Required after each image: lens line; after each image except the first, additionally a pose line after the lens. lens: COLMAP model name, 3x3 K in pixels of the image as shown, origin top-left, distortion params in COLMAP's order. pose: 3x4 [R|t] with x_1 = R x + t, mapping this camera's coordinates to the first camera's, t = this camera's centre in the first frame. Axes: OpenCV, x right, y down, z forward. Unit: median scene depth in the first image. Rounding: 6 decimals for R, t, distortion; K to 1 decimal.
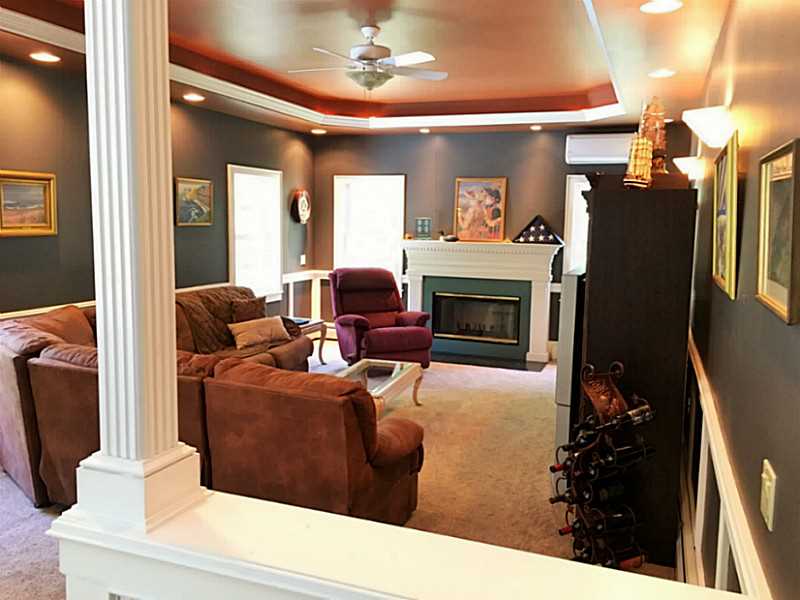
lens RADIAL K [[675.8, 0, 401.3], [0, 675.8, 298.2], [0, 0, 1]] dist [0.033728, -0.005544]
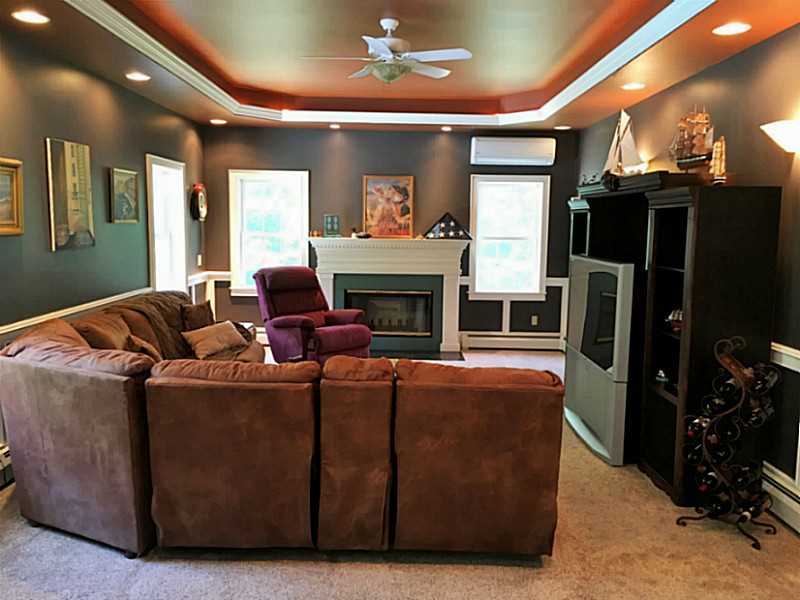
lens RADIAL K [[675.8, 0, 401.2], [0, 675.8, 298.6], [0, 0, 1]] dist [0.033728, -0.005544]
pose [[0.934211, -0.044509, 0.353932, -0.240947], [0.043399, 0.998996, 0.011077, -0.003286], [-0.354070, 0.005012, 0.935205, 0.045067]]
